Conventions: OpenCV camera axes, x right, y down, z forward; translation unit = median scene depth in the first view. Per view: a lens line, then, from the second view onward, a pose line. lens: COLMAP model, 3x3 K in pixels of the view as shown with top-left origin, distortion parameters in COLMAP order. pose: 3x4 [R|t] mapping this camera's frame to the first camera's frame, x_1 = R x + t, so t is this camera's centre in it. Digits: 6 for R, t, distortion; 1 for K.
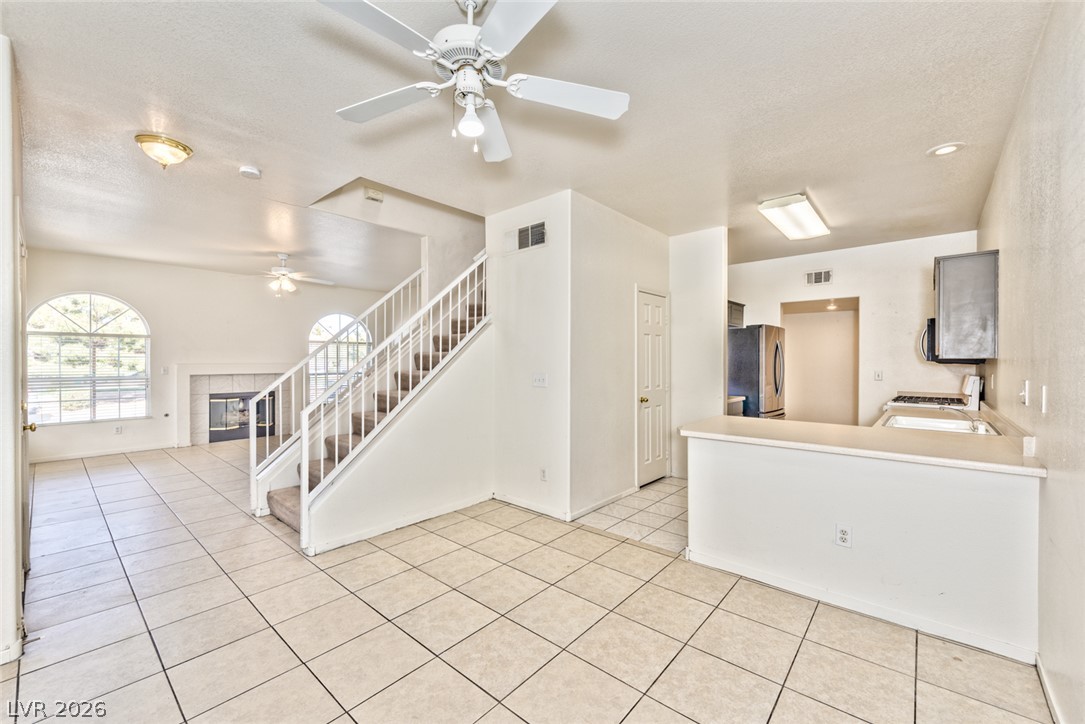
lens RADIAL K [[433.7, 0, 542.5], [0, 433.7, 362.0], [0, 0, 1]] dist [0.001326, 0.000157]
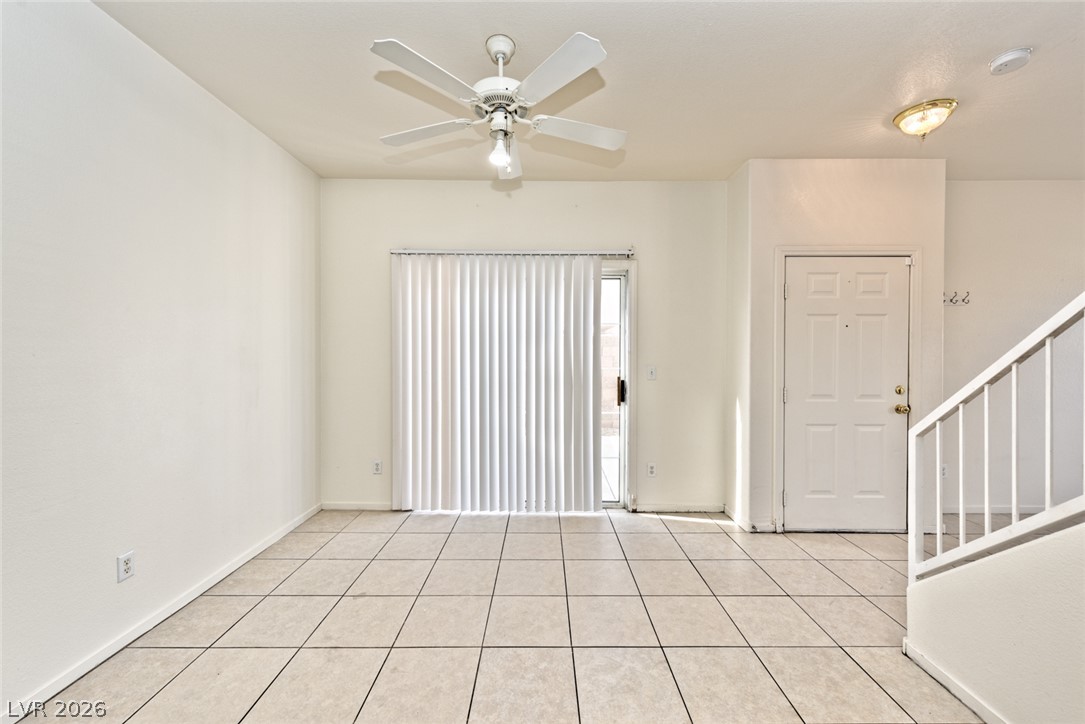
lens RADIAL K [[433.7, 0, 542.5], [0, 433.7, 362.0], [0, 0, 1]] dist [0.001326, 0.000157]
pose [[-0.751754, 0.016497, -0.659237, 0.442523], [-0.002953, 0.999593, 0.028382, -0.011097], [0.659437, 0.023283, -0.751399, 1.630958]]
